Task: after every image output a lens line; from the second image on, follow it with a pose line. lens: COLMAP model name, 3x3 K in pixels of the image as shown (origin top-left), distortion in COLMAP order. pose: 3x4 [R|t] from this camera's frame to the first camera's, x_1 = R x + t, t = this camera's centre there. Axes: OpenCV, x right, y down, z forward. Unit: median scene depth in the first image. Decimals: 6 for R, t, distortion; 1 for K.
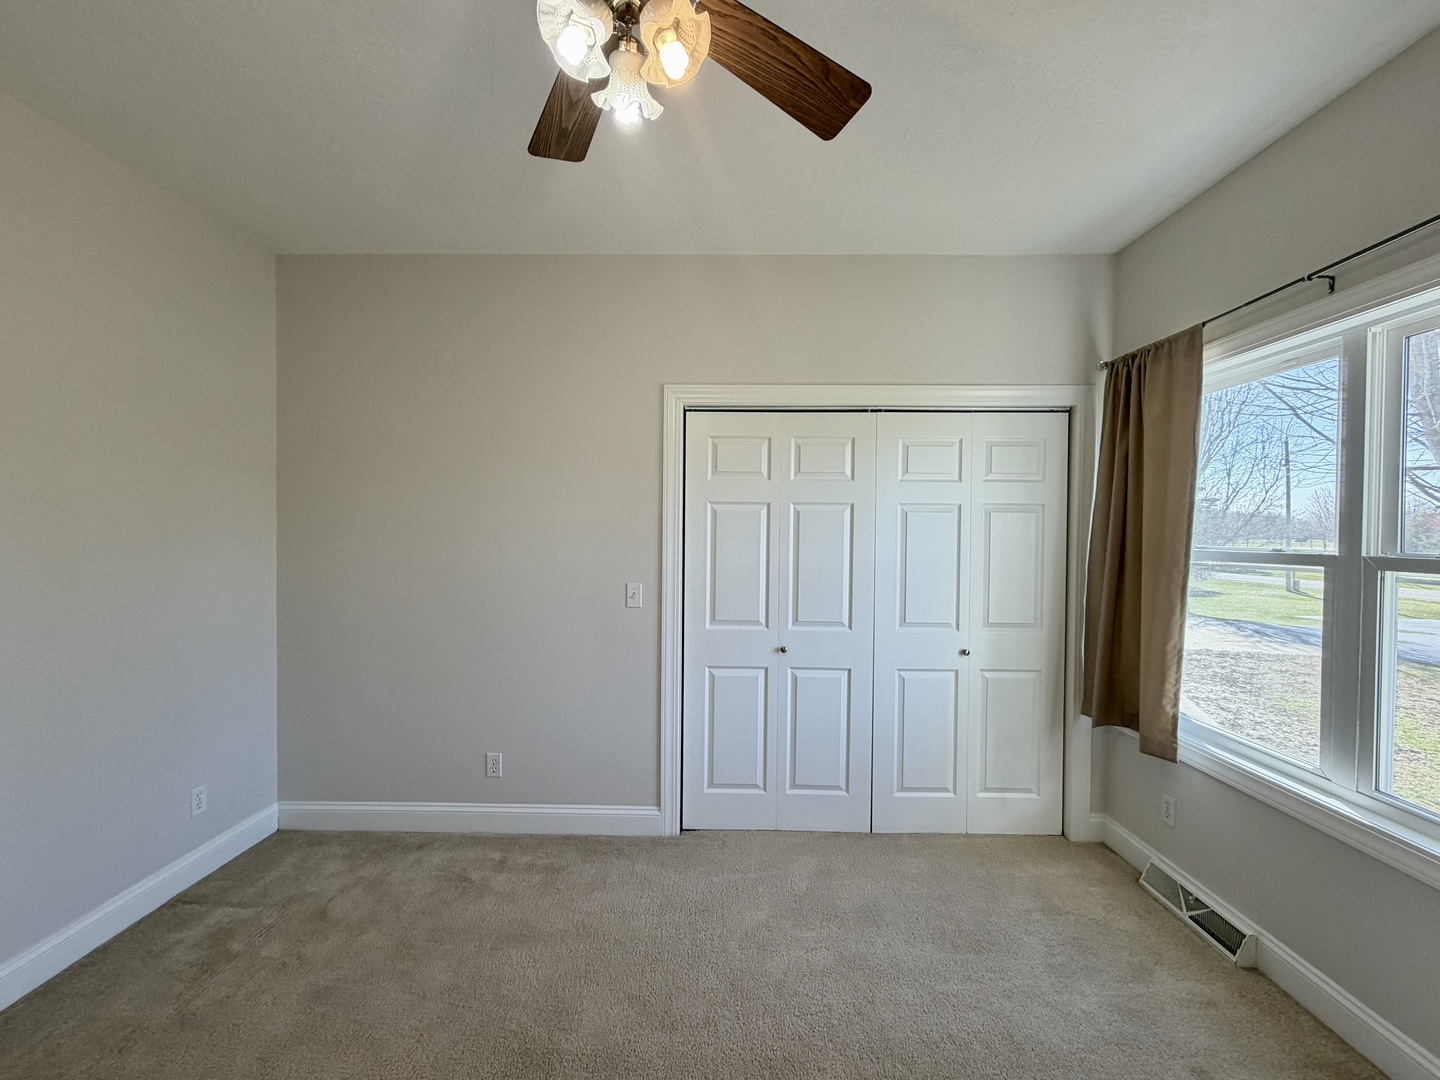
lens RADIAL K [[568.4, 0, 721.2], [0, 568.4, 542.2], [0, 0, 1]] dist [-0.011861, 0.001073]
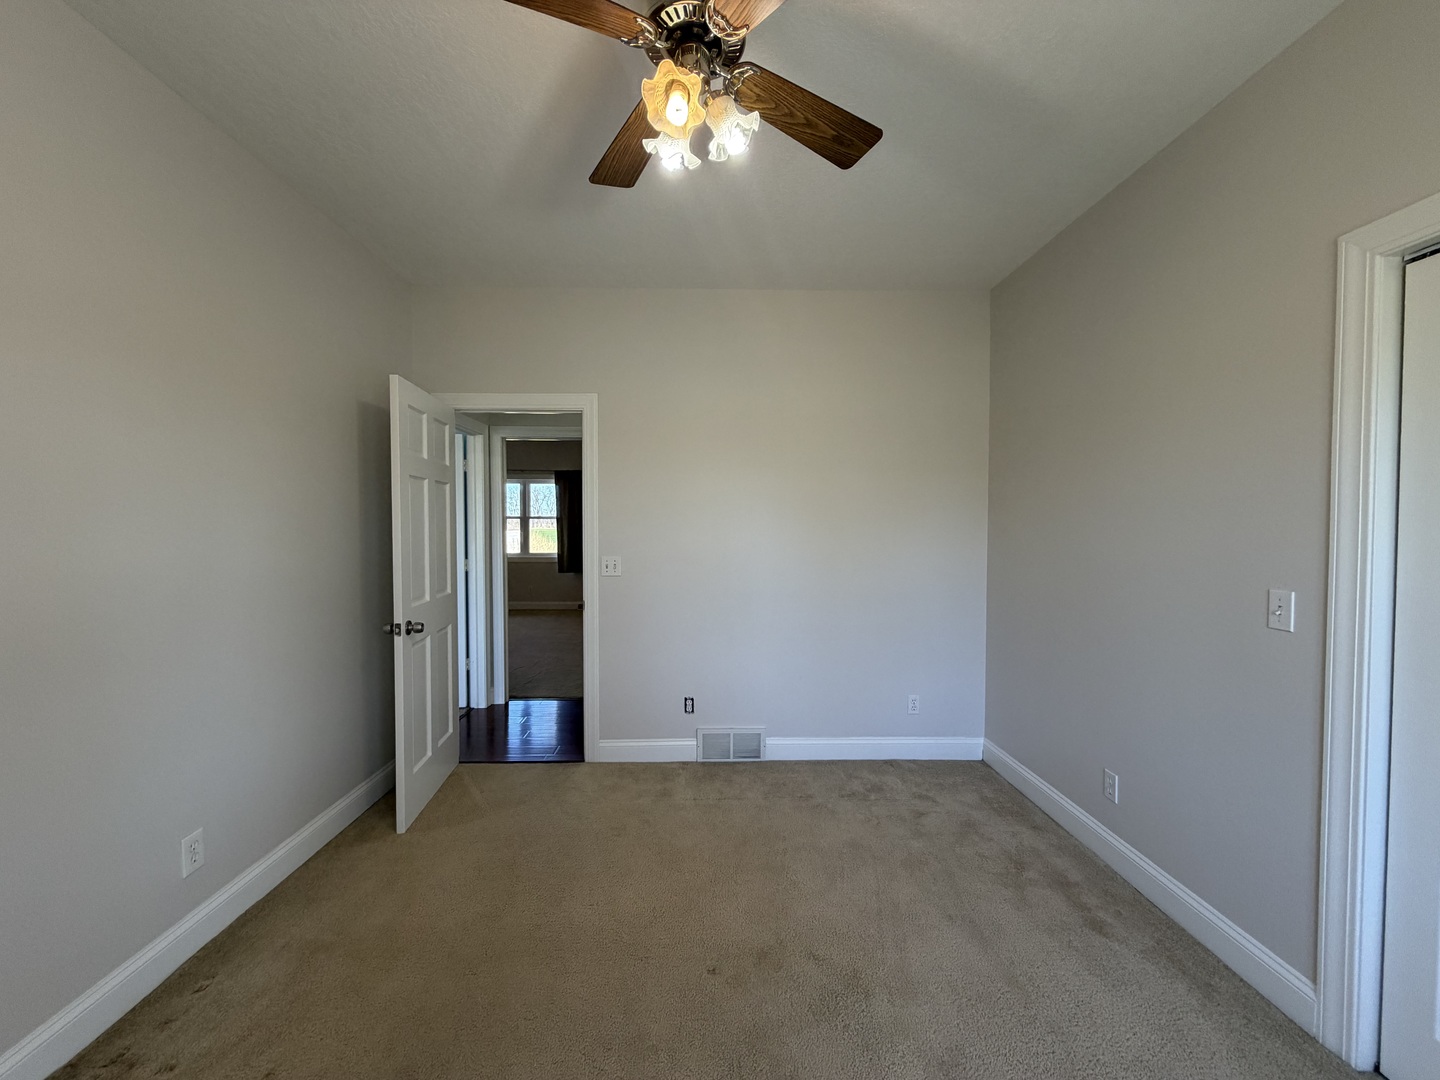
lens RADIAL K [[568.4, 0, 723.4], [0, 568.4, 541.5], [0, 0, 1]] dist [-0.011861, 0.001073]
pose [[0.051944, 0.022902, -0.998387, 0.444842], [-0.012949, 0.999668, 0.022258, 0.015155], [0.998566, 0.011772, 0.052223, 0.396868]]
